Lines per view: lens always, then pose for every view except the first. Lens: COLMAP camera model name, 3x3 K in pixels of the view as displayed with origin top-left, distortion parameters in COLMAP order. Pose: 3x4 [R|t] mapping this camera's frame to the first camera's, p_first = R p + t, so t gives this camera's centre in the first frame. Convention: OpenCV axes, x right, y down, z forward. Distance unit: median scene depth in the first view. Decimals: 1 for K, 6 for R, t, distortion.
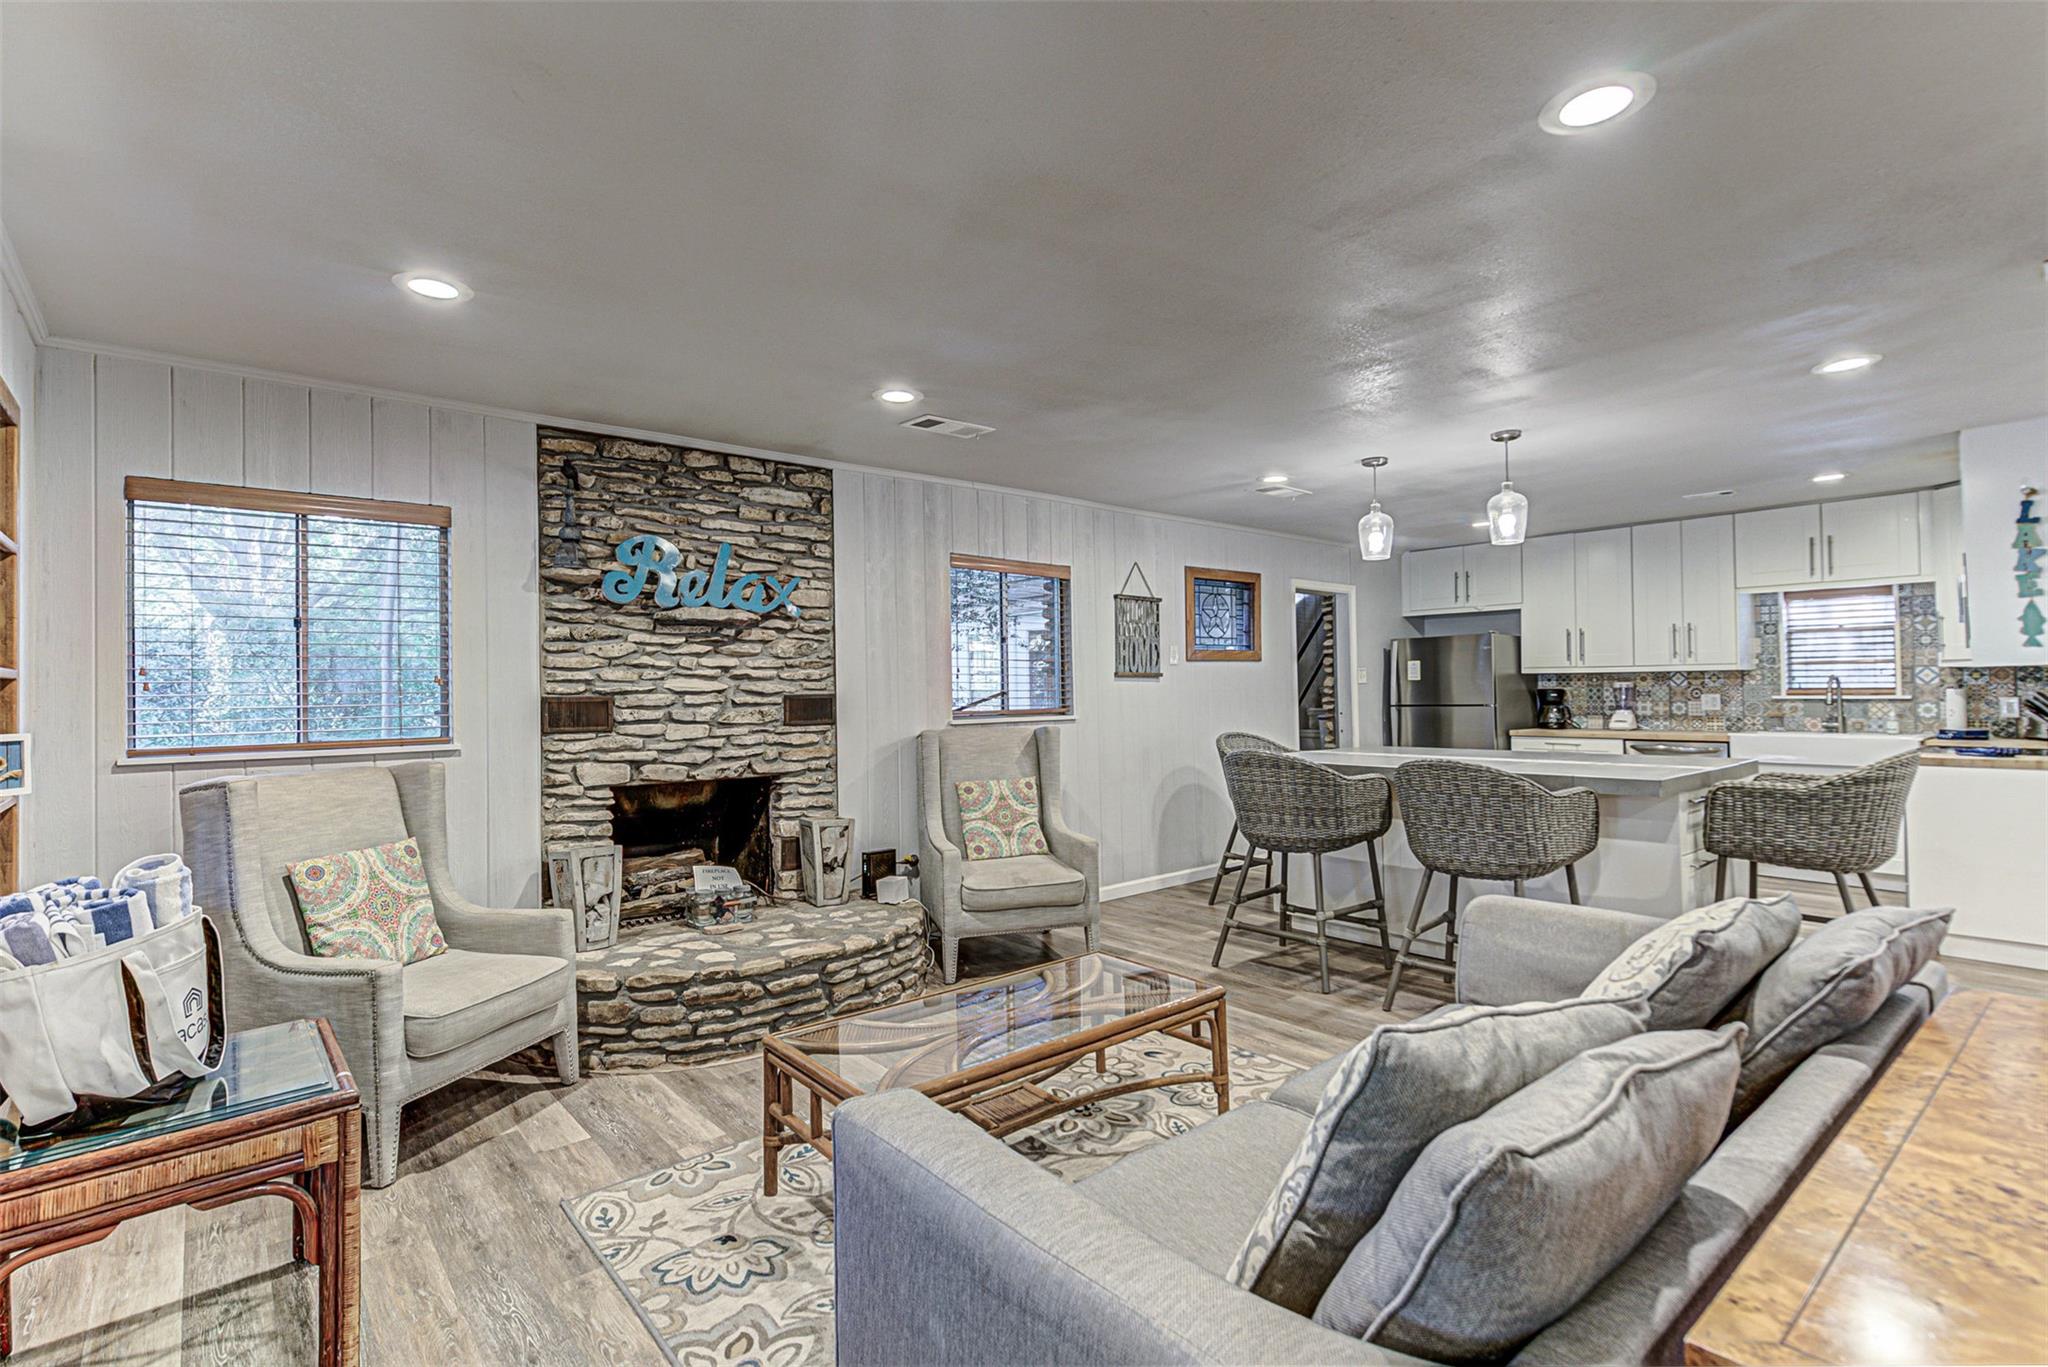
lens RADIAL K [[963.6, 0, 1017.0], [0, 963.6, 679.2], [0, 0, 1]] dist [0.002510, -0.000678]
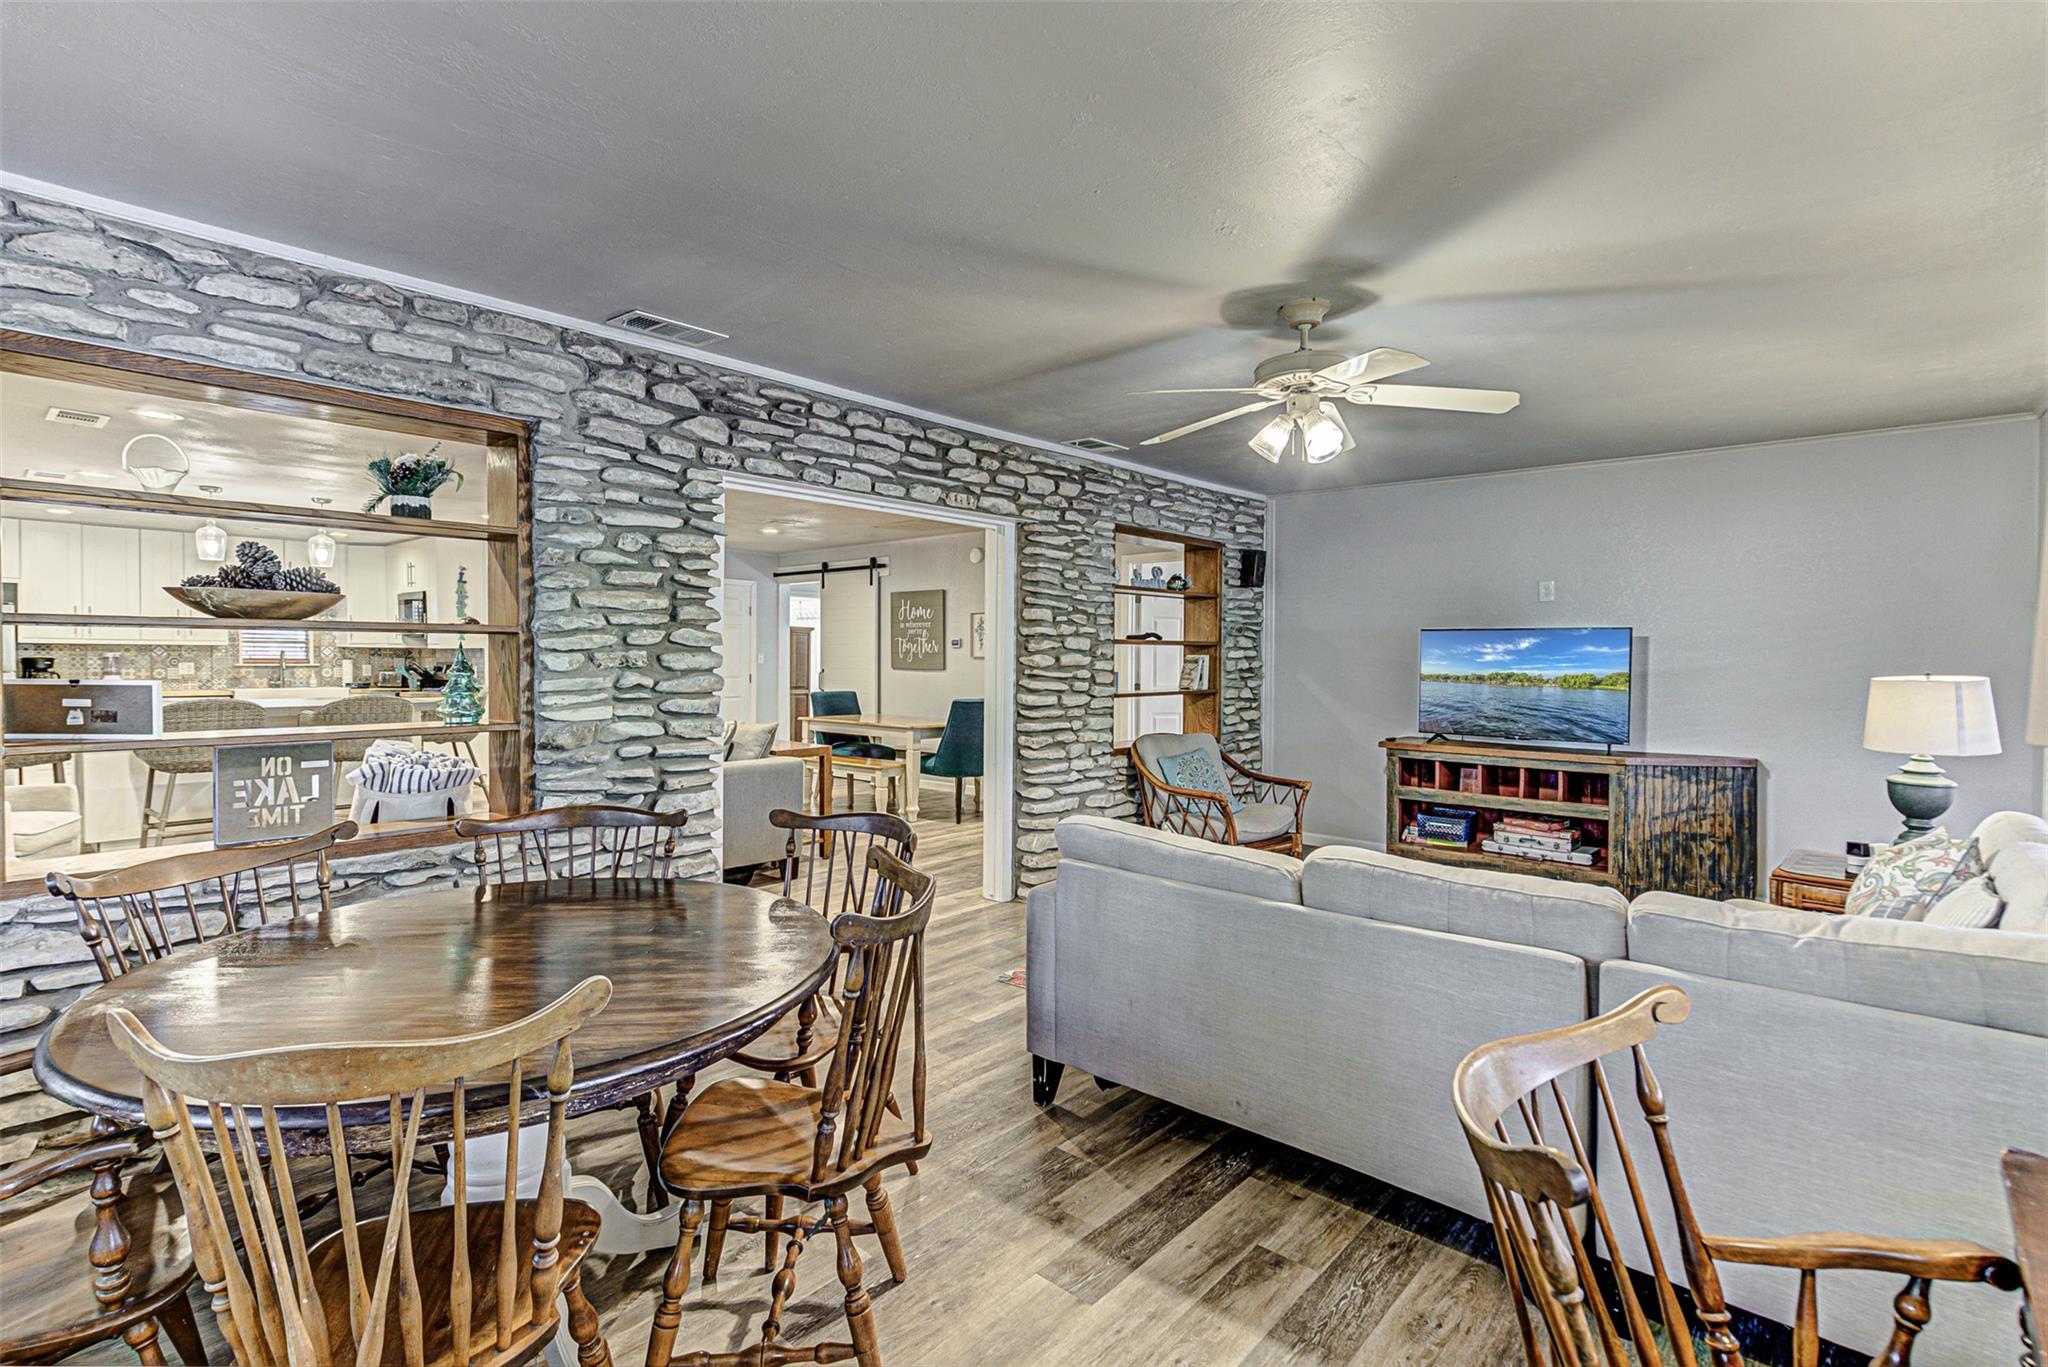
lens RADIAL K [[963.6, 0, 1017.0], [0, 963.6, 679.2], [0, 0, 1]] dist [0.002510, -0.000678]
pose [[-0.134459, -0.009944, 0.990869, -1.227680], [-0.012895, 0.999883, 0.008284, 0.019877], [-0.990835, -0.011663, -0.134572, 0.046440]]
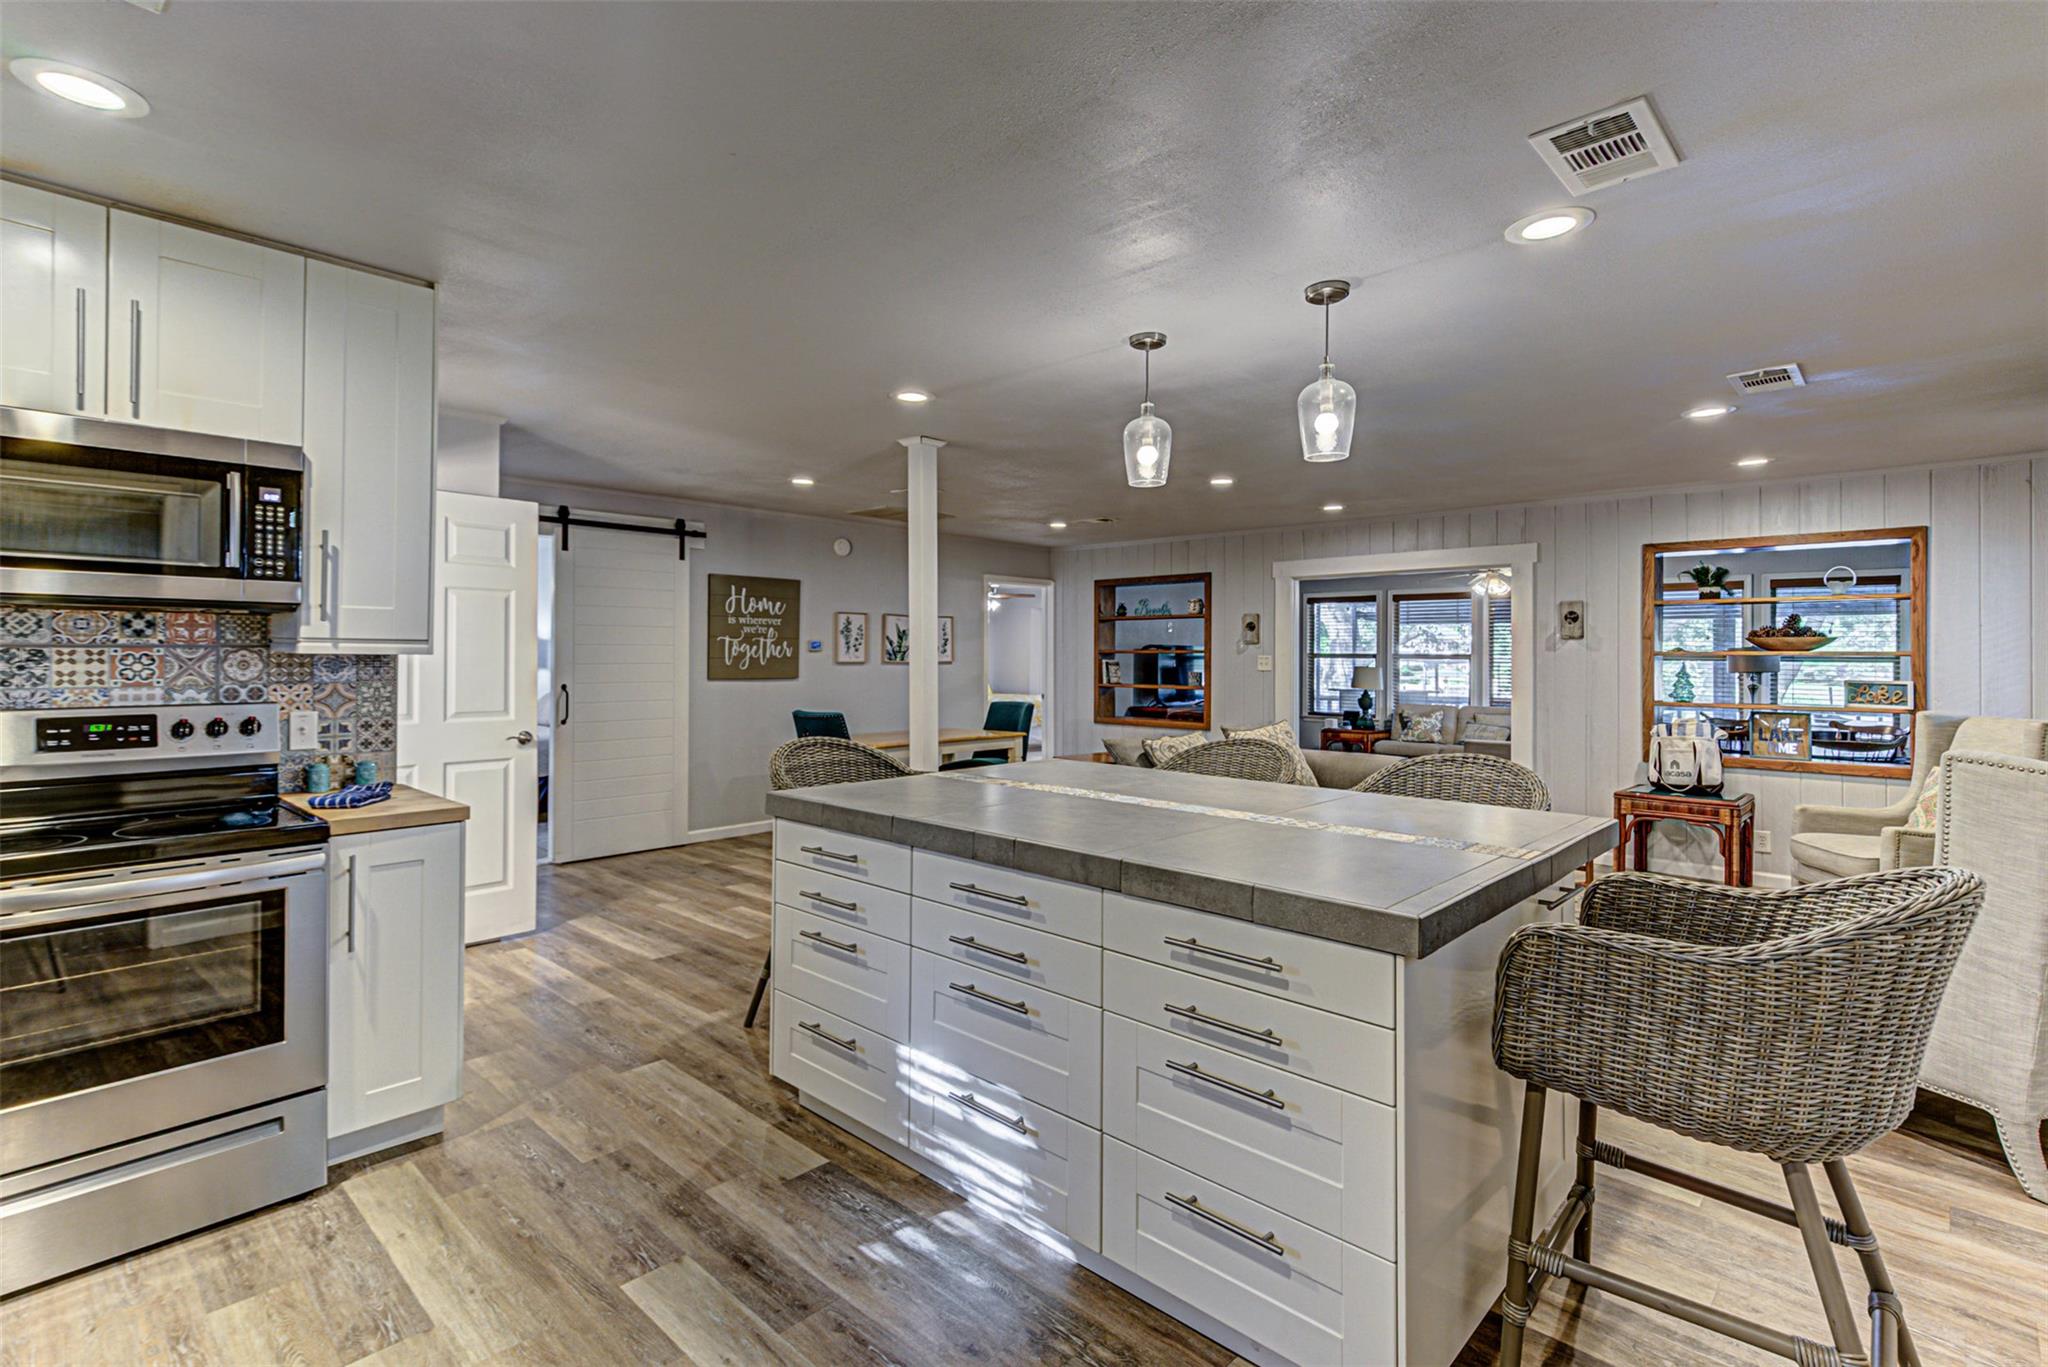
lens RADIAL K [[974.5, 0, 994.0], [0, 974.5, 651.4], [0, 0, 1]] dist [0.023001, 0.000182]
pose [[-0.995905, 0.009983, -0.089858, 0.671725], [0.011152, 0.999860, -0.012515, -0.003120], [0.089720, -0.013465, -0.995876, 1.677934]]
